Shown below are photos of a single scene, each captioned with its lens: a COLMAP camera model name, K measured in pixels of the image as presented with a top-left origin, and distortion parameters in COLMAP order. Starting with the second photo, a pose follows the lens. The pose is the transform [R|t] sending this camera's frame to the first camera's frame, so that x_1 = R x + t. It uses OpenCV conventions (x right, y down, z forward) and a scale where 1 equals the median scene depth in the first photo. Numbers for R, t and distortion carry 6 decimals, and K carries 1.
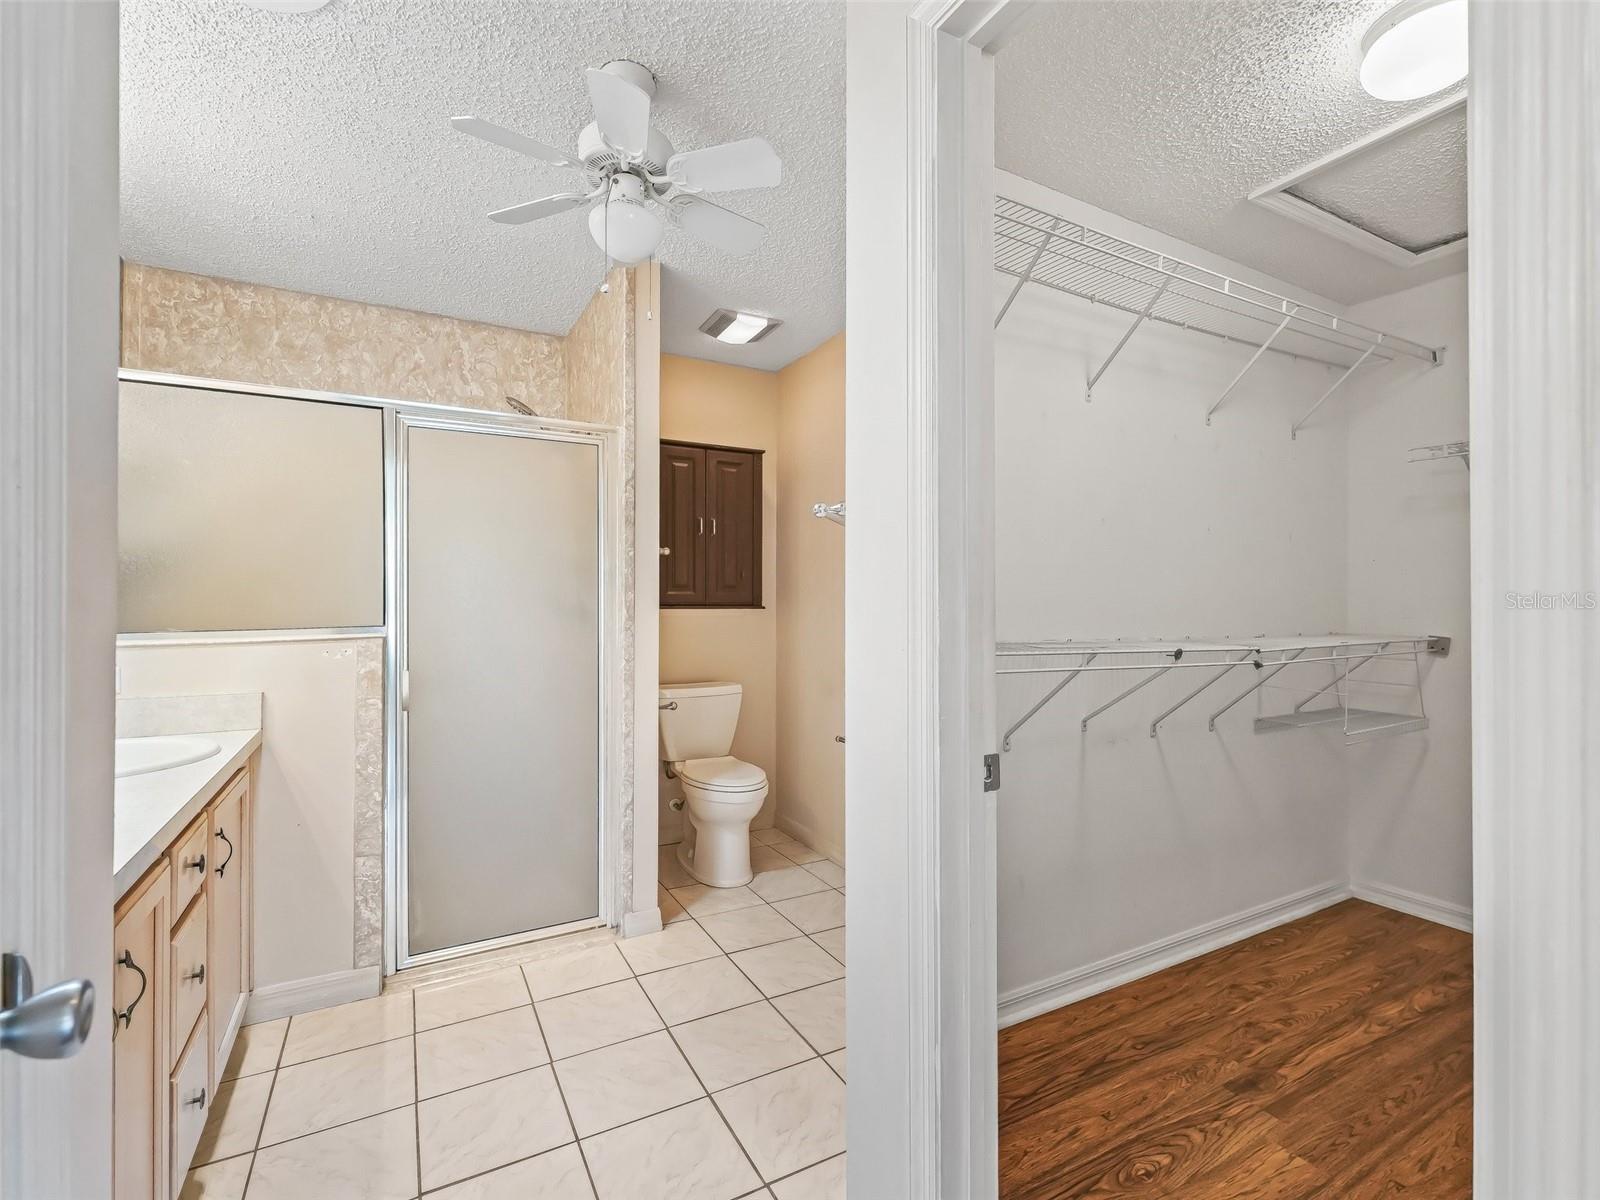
lens RADIAL K [[749.3, 0, 812.0], [0, 749.3, 615.5], [0, 0, 1]] dist [0.010025, -0.002661]
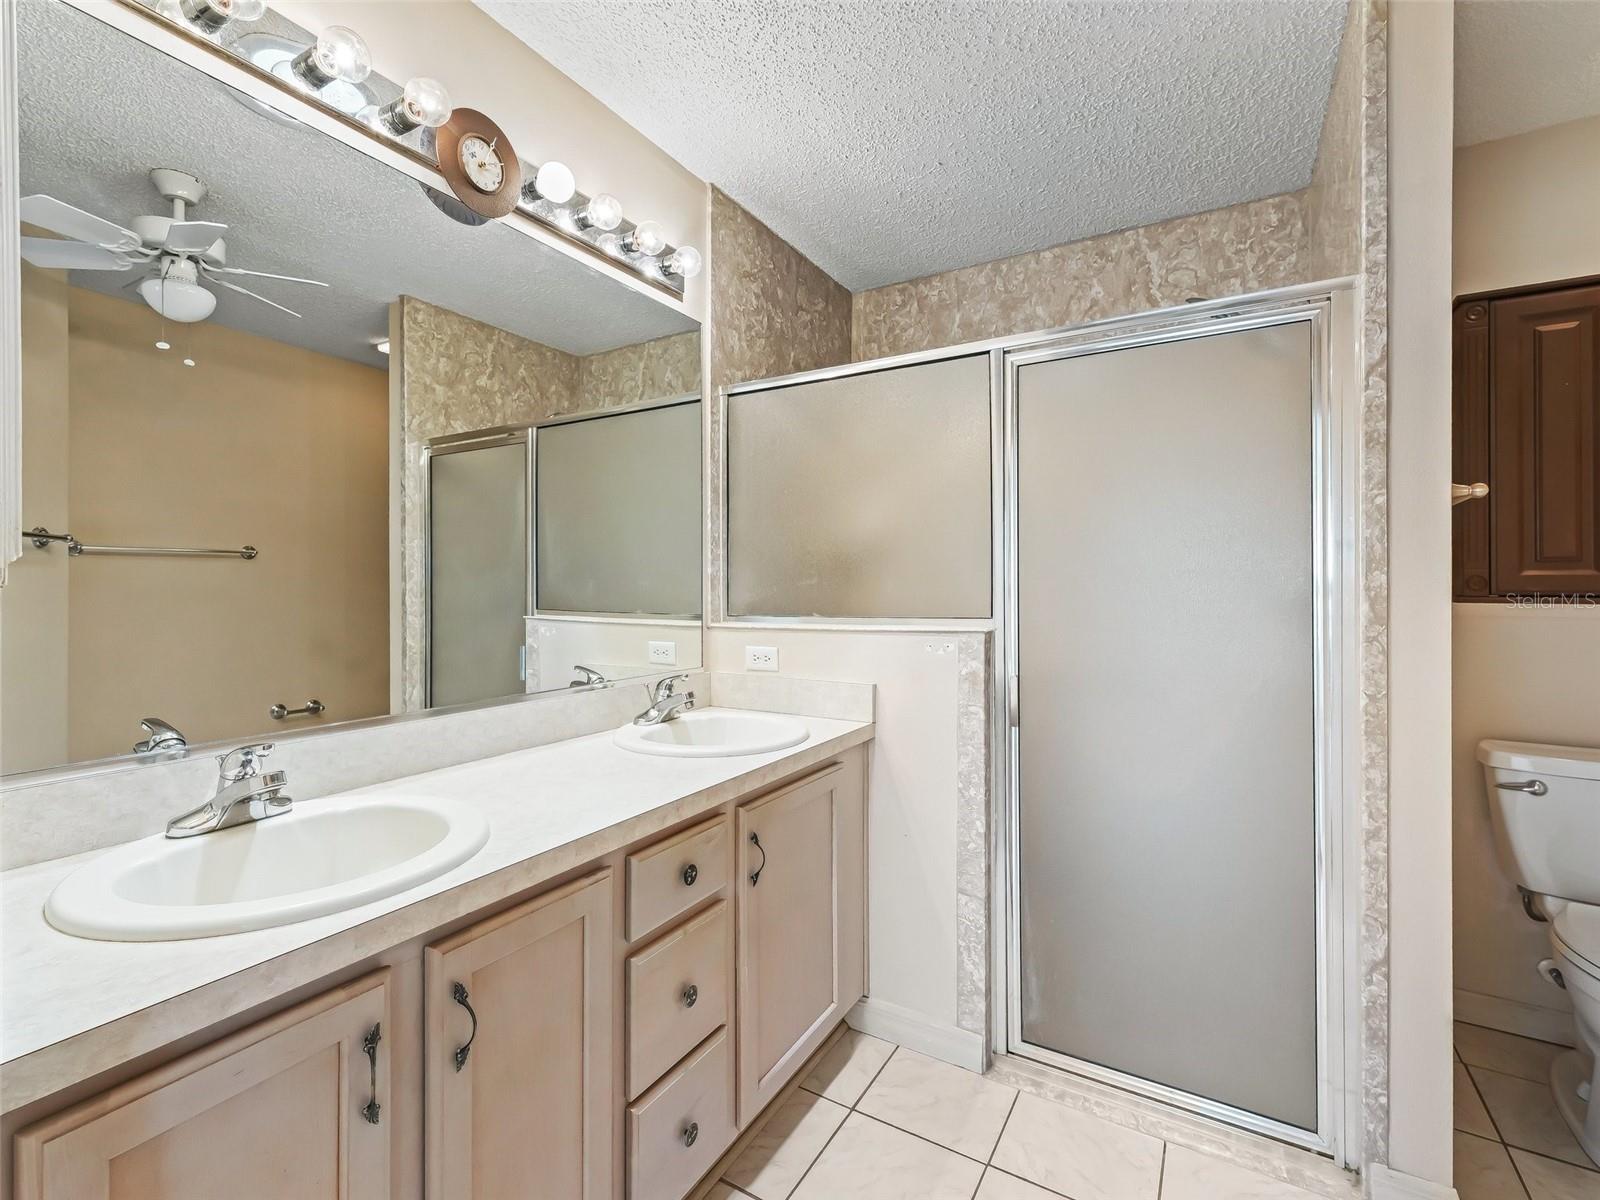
lens RADIAL K [[733.2, 0, 782.3], [0, 733.2, 585.8], [0, 0, 1]] dist [0.012950, -0.004931]
pose [[0.488292, -0.002707, -0.872676, 0.012232], [-0.019696, 0.999706, -0.014121, -0.004815], [0.872458, 0.024083, 0.488095, 0.362679]]
